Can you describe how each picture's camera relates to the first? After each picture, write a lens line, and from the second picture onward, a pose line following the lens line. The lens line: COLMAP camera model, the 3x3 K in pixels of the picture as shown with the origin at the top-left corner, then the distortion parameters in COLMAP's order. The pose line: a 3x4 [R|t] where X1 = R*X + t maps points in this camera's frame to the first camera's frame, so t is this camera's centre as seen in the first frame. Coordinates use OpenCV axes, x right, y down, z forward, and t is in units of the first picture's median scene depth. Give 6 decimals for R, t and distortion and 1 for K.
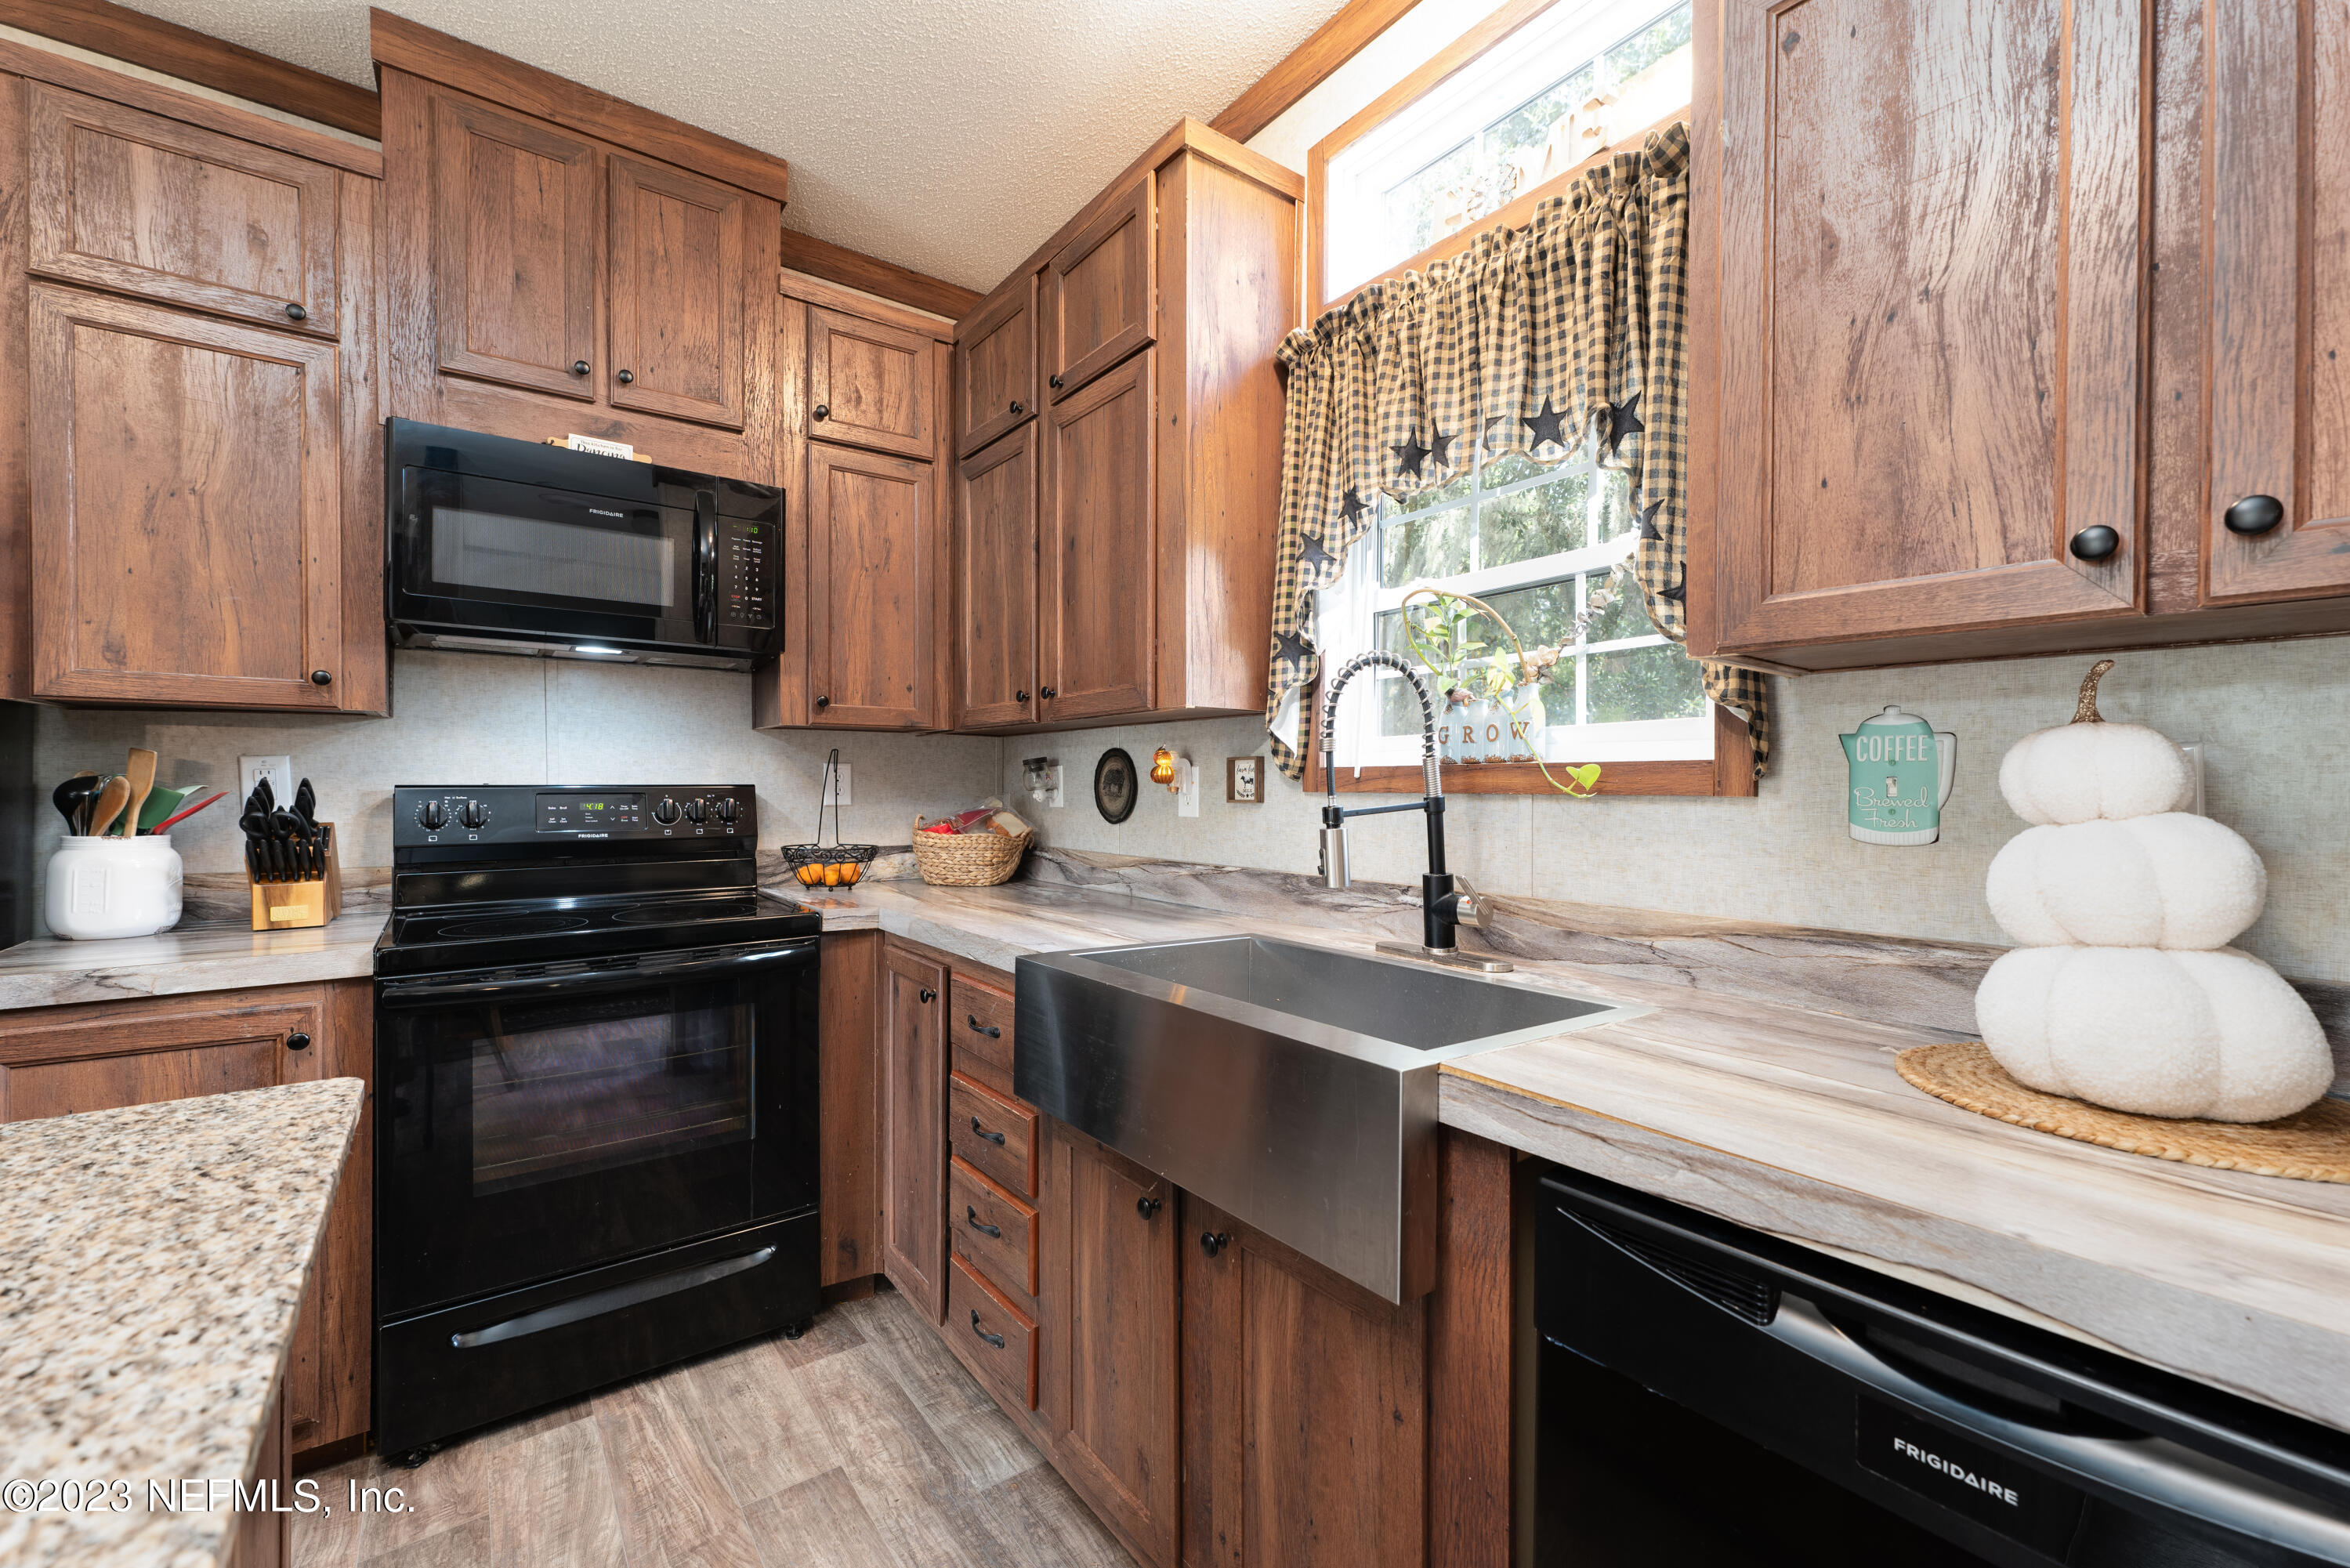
lens RADIAL K [[960.7, 0, 1170.3], [0, 960.7, 785.8], [0, 0, 1]] dist [-0.000469, 0.000780]
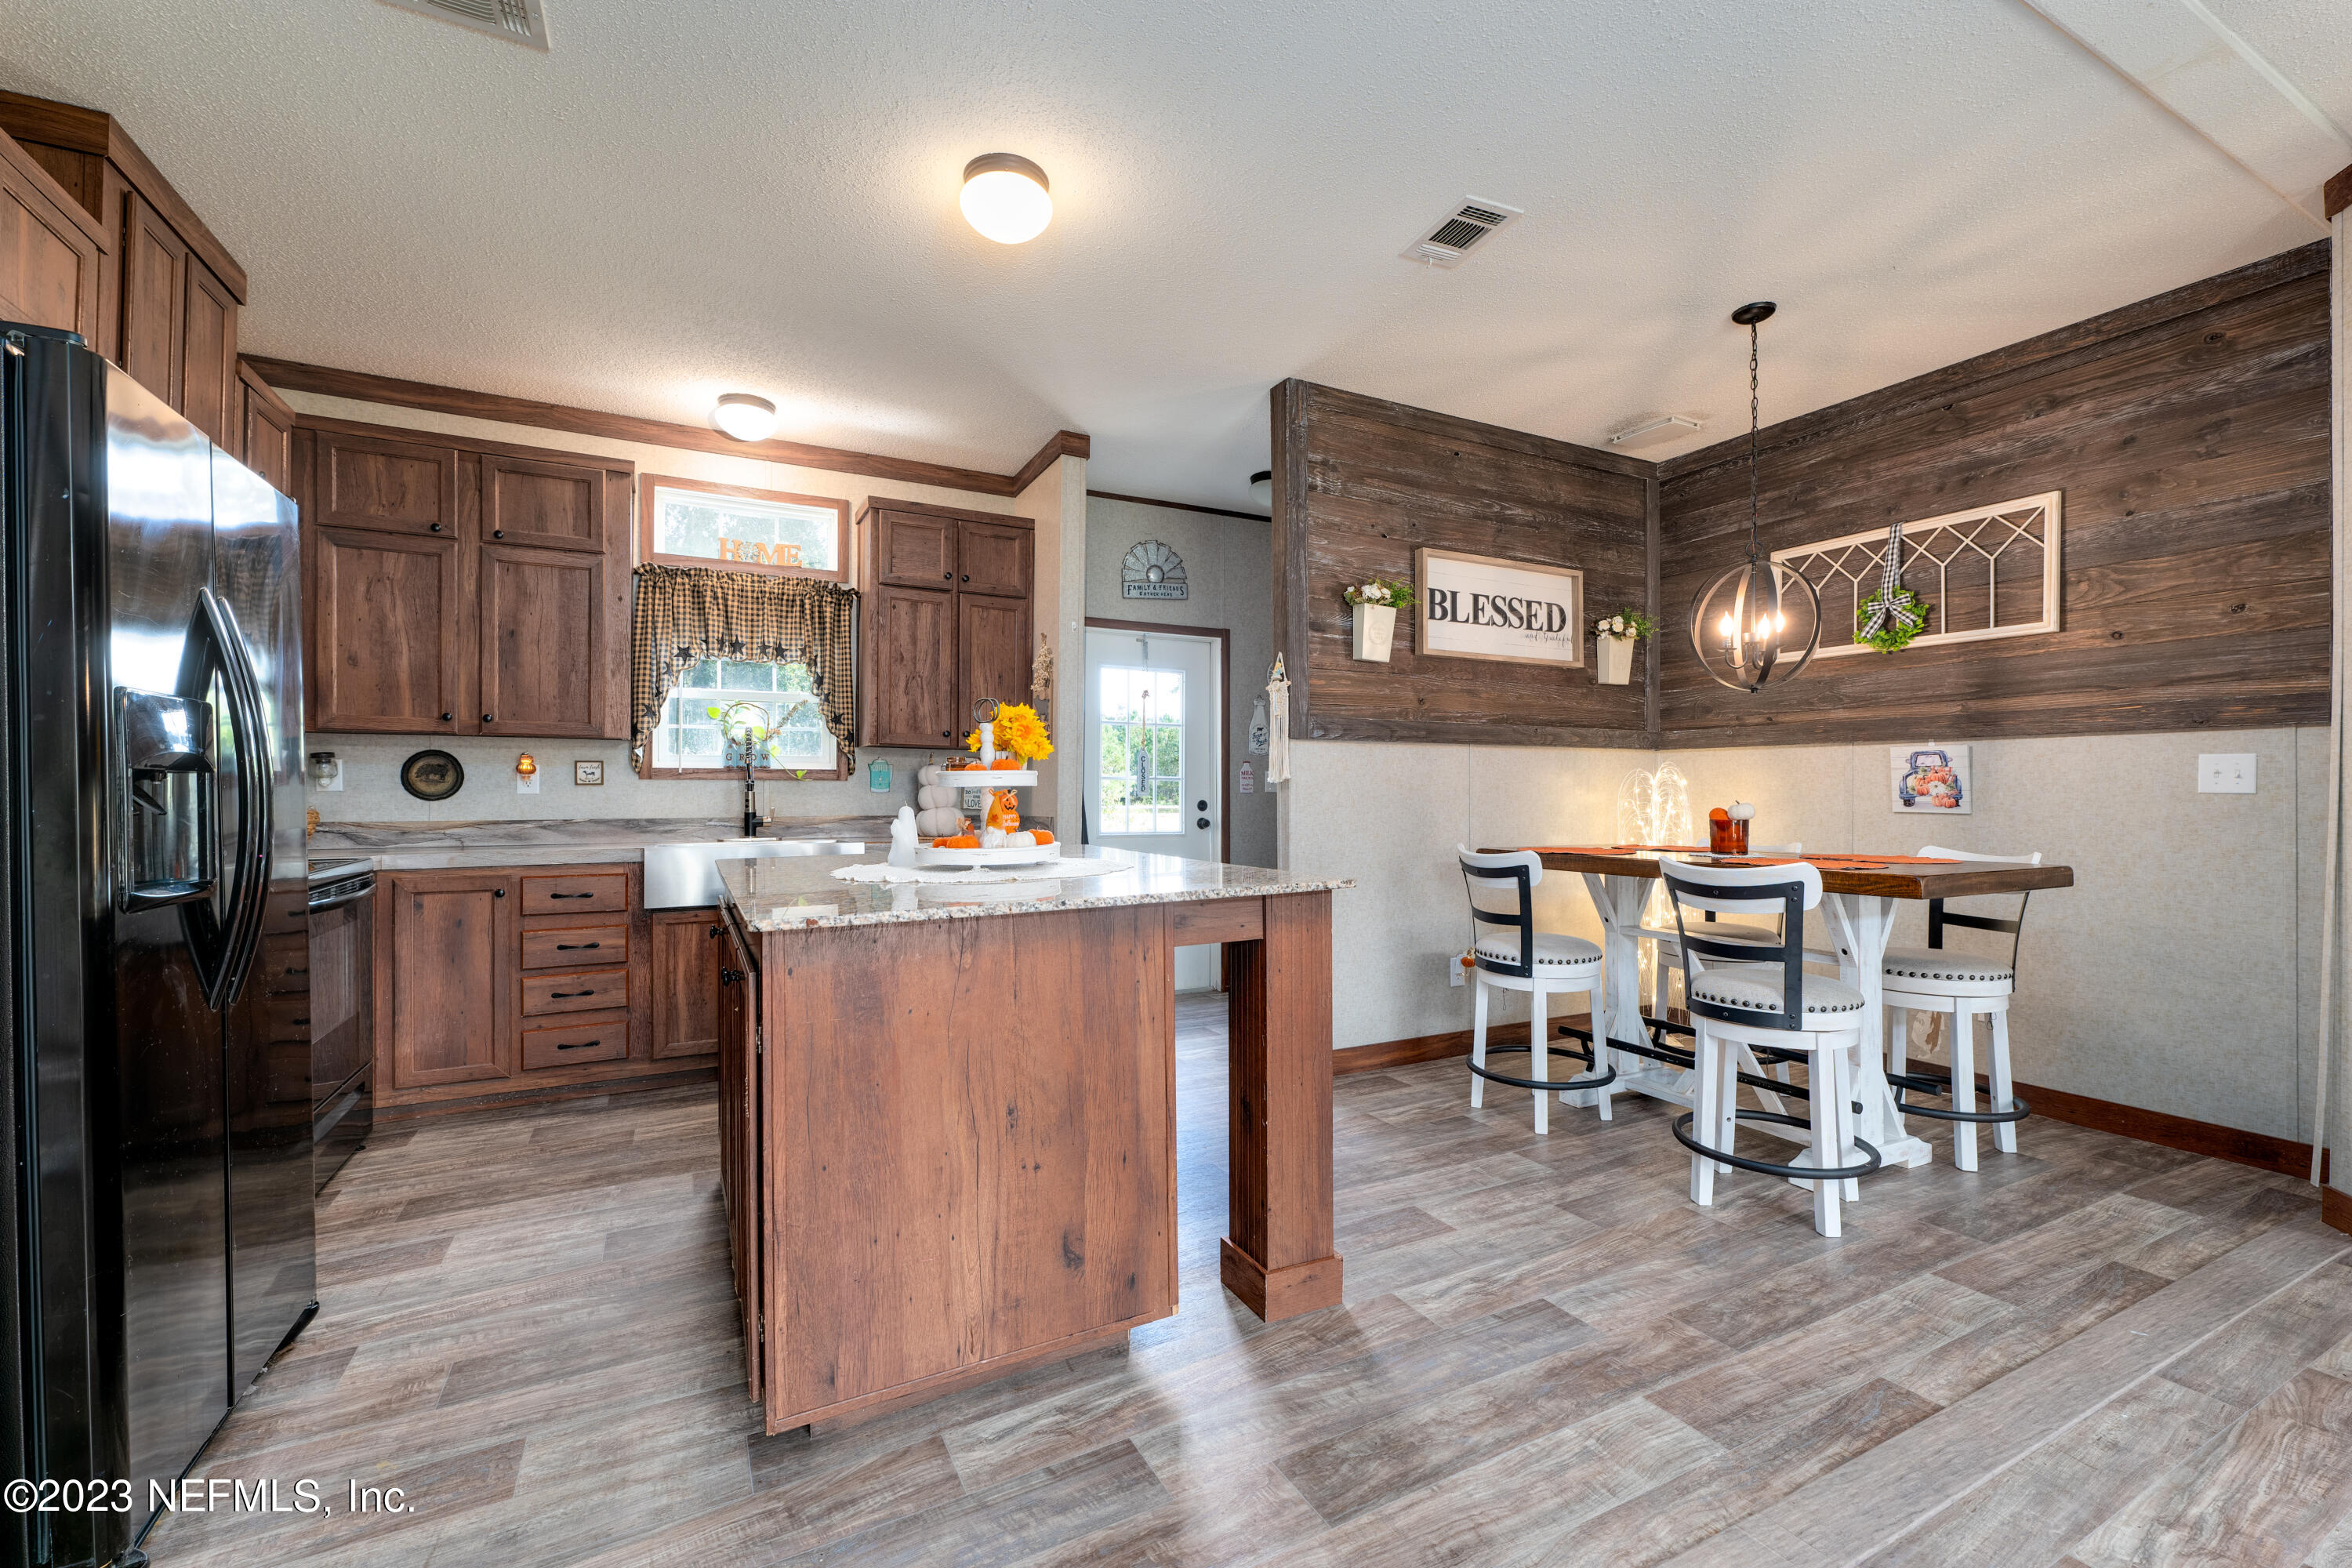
lens RADIAL K [[961.5, 0, 1171.3], [0, 961.5, 785.8], [0, 0, 1]] dist [-0.000469, 0.000780]
pose [[0.162912, 0.002867, 0.986636, -1.944987], [-0.001055, 0.999996, -0.002731, 0.029229], [-0.986640, -0.000596, 0.162914, -0.538927]]
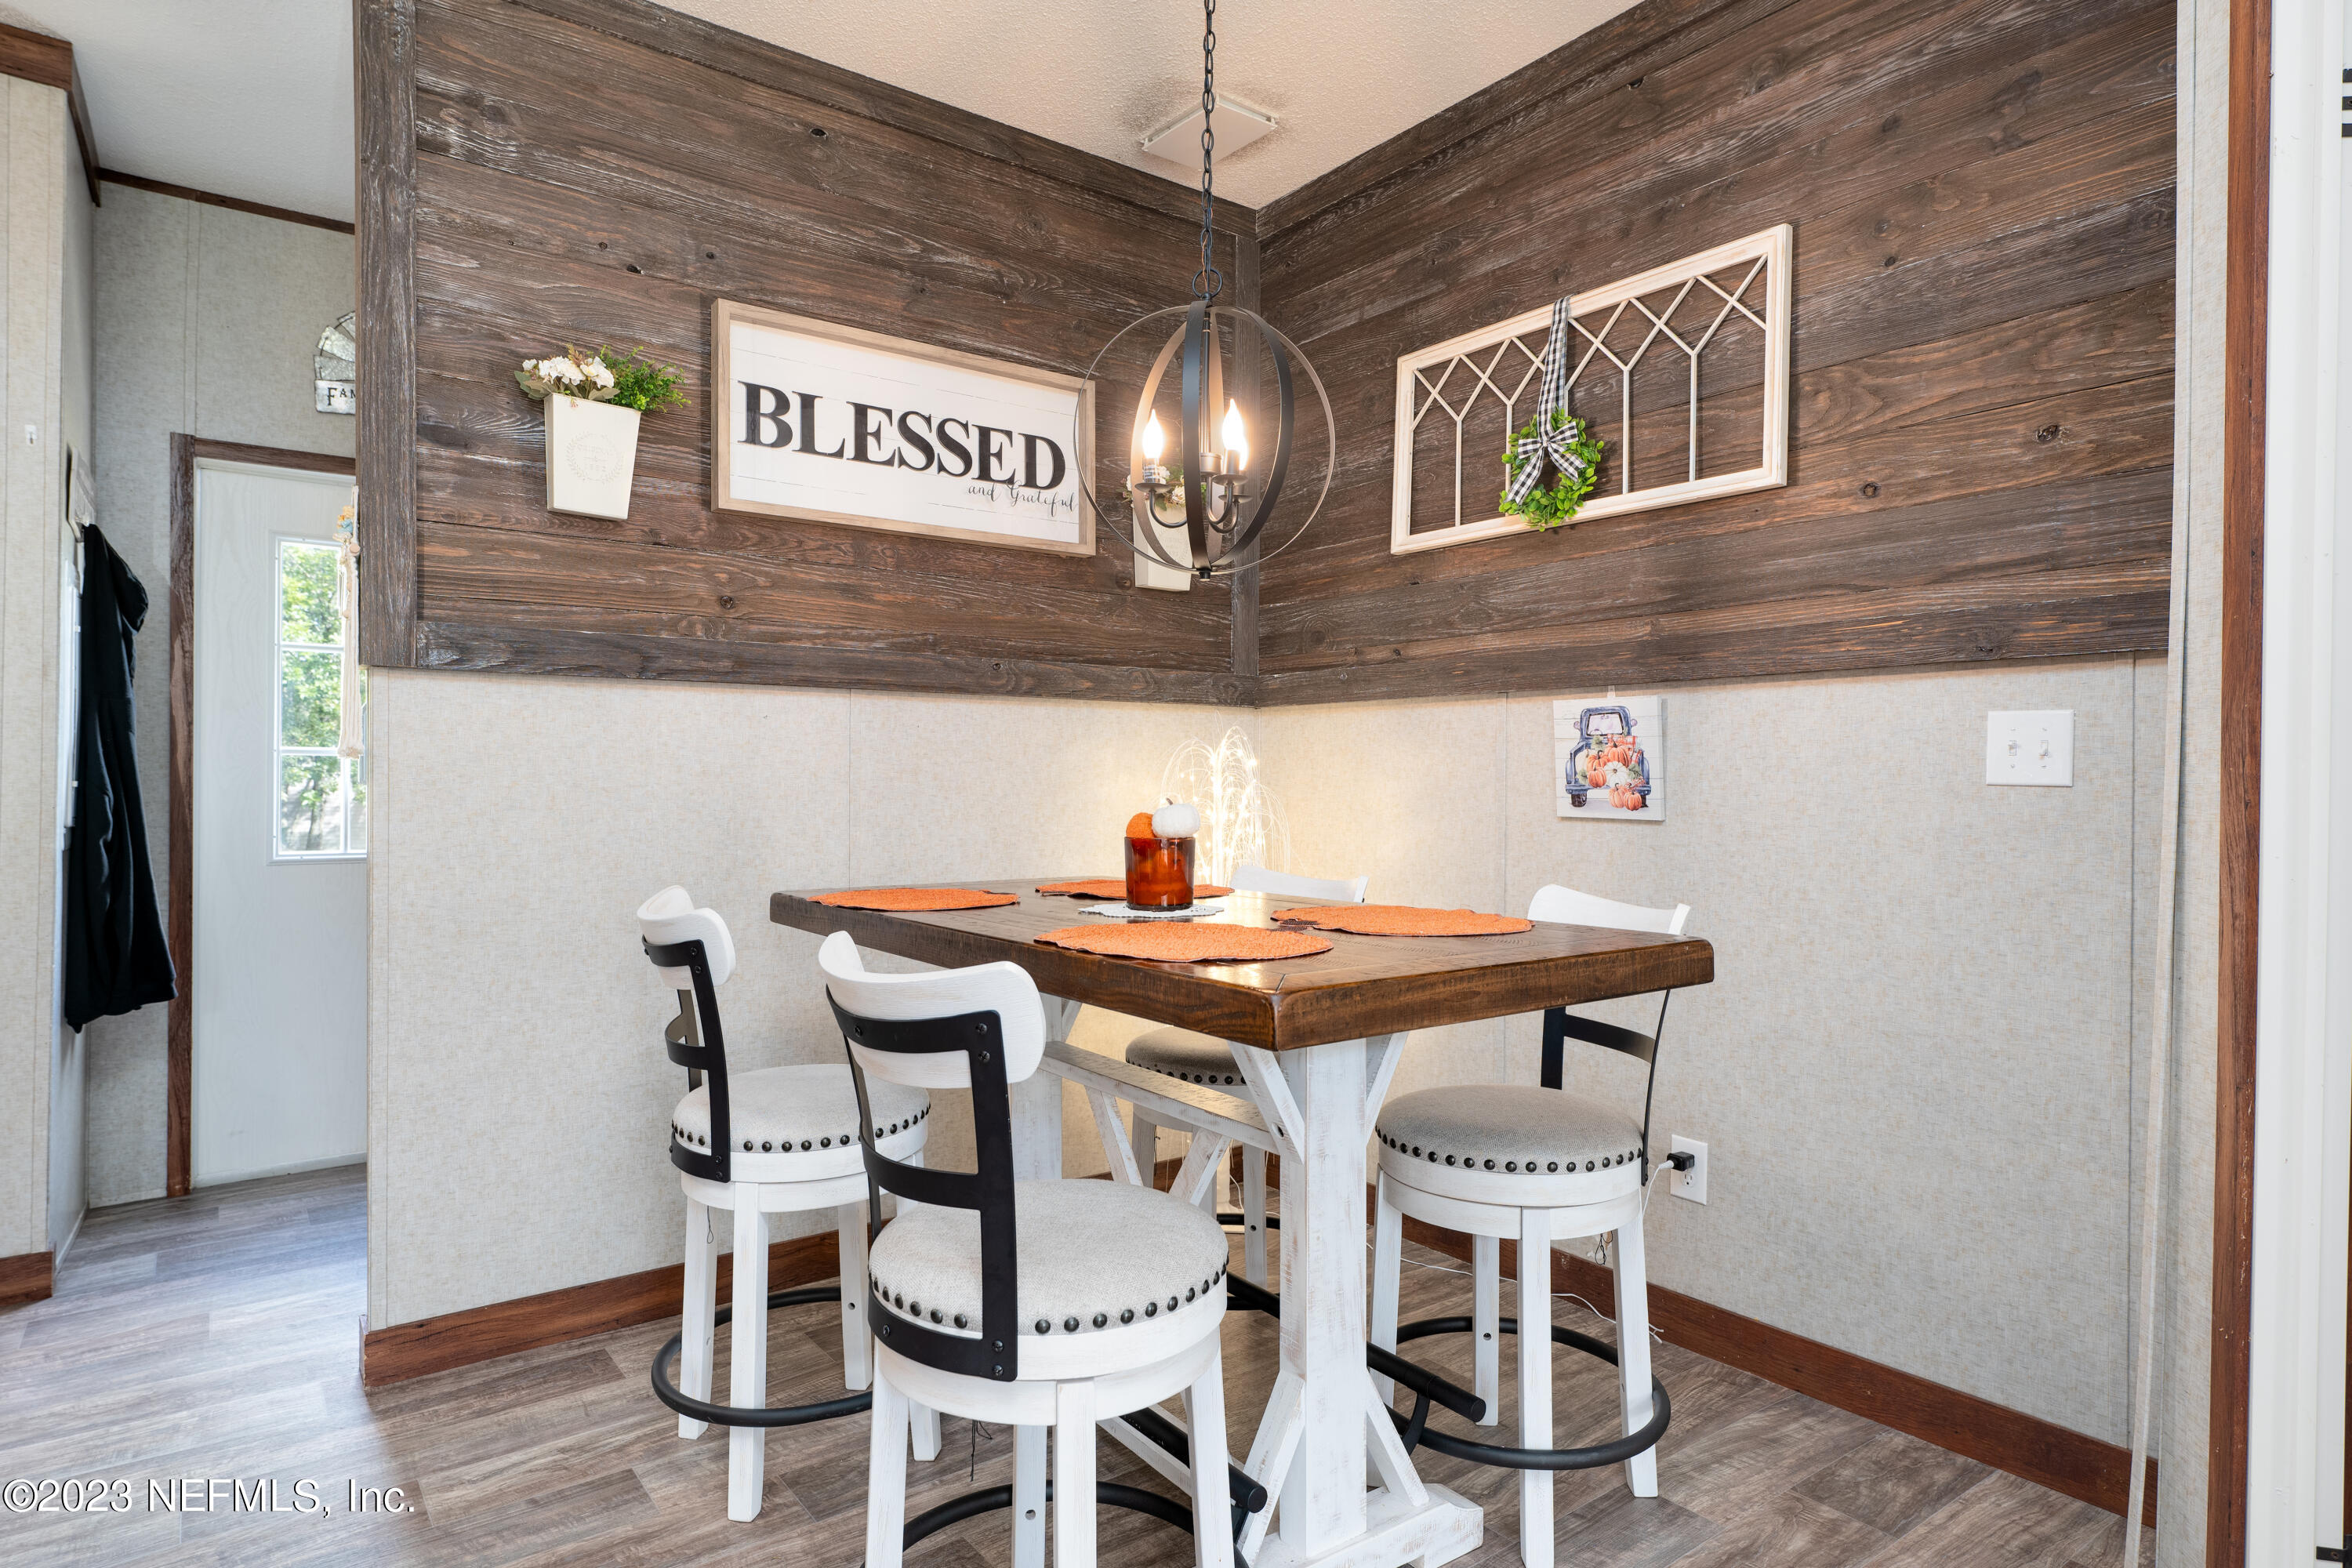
lens RADIAL K [[1286.1, 0, 1176.0], [0, 1286.1, 784.0], [0, 0, 1]] dist [-0.001085, -0.000035]
pose [[-0.005609, -0.007962, 0.999953, -1.162390], [-0.003972, 0.999961, 0.007940, 0.028427], [-0.999976, -0.003928, -0.005641, -1.297244]]
